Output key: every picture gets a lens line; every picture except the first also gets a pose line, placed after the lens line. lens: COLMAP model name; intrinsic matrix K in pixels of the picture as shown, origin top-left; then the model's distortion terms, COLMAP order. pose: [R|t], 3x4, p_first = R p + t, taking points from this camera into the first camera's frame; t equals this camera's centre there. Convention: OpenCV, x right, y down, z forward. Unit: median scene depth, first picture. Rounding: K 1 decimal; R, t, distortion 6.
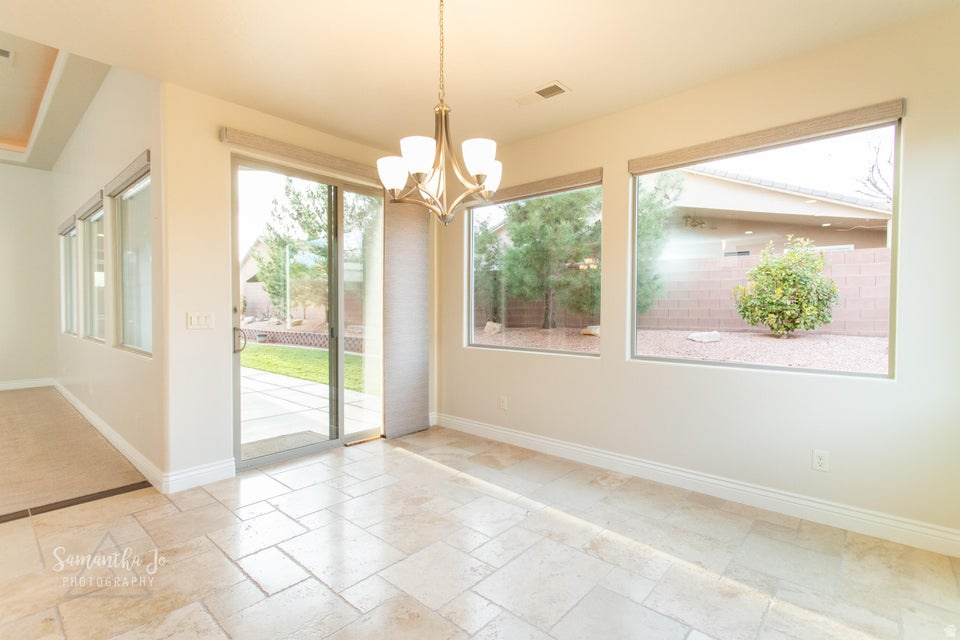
lens RADIAL K [[453.8, 0, 479.4], [0, 453.8, 311.7], [0, 0, 1]] dist [0.000509, 0.000136]
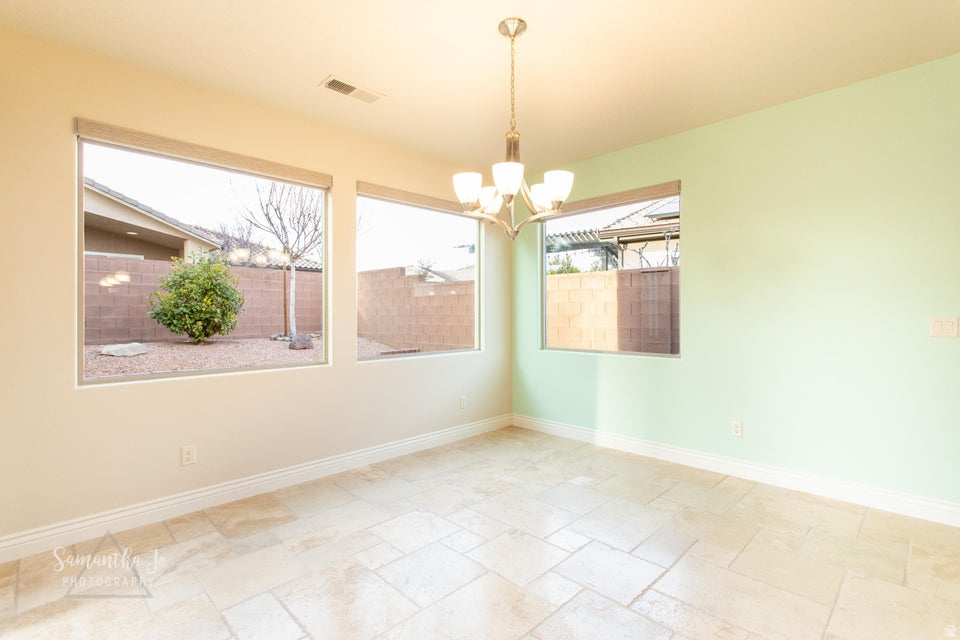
lens RADIAL K [[453.8, 0, 479.3], [0, 453.8, 321.9], [0, 0, 1]] dist [0.000509, 0.000136]
pose [[0.055145, -0.019463, 0.998289, -0.703146], [0.013553, 0.999732, 0.018742, -0.010202], [-0.998386, 0.012497, 0.055394, 0.604391]]
